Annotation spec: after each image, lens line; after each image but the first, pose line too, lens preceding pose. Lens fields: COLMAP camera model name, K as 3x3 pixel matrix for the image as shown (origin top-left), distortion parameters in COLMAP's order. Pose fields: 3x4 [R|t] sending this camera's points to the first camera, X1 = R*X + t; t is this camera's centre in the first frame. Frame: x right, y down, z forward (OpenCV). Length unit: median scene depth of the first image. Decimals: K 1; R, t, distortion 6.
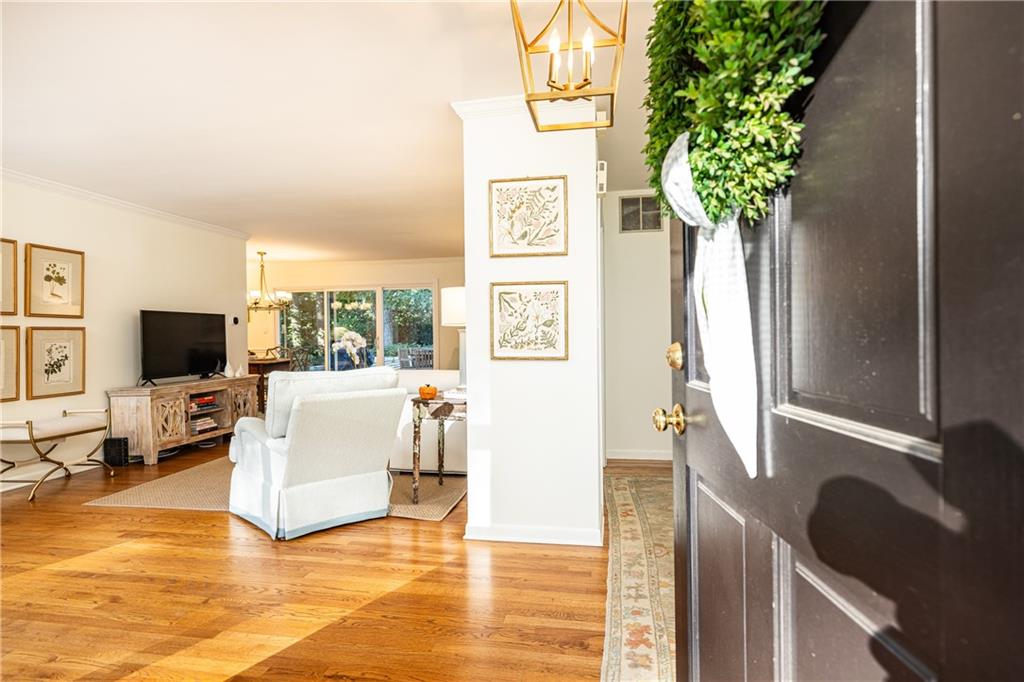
lens RADIAL K [[514.3, 0, 518.3], [0, 514.3, 336.7], [0, 0, 1]] dist [-0.003287, 0.002339]
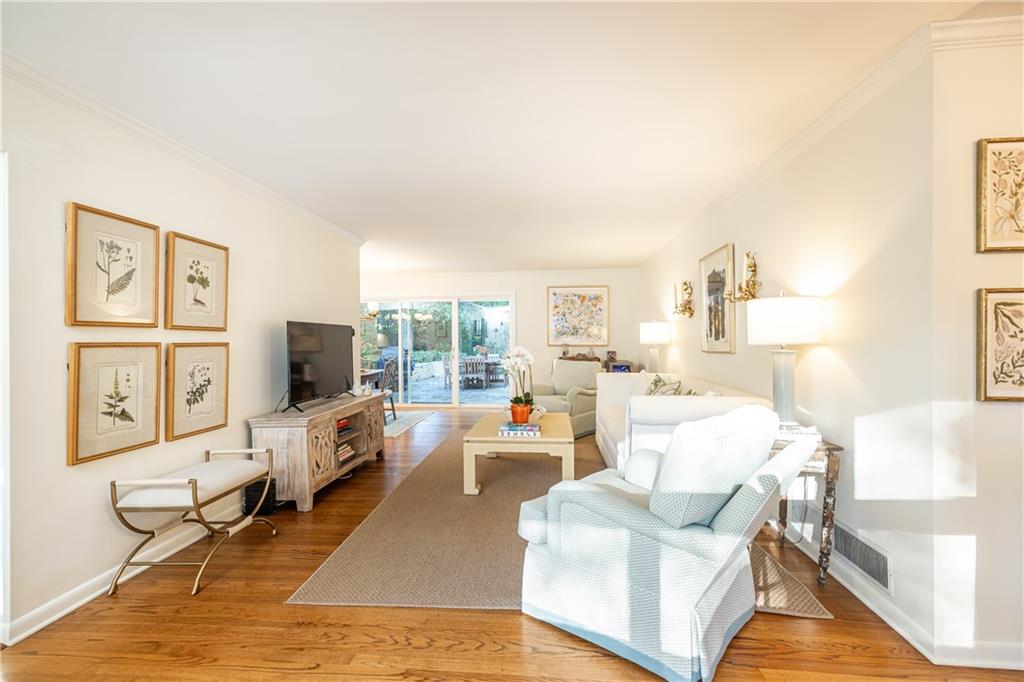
lens RADIAL K [[418.8, 0, 504.5], [0, 418.8, 337.5], [0, 0, 1]] dist [0.001947, 0.000672]
pose [[0.996476, 0.004565, 0.083753, -0.502279], [-0.003667, 0.999934, -0.010863, -0.021693], [-0.083797, 0.010517, 0.996427, 0.339775]]
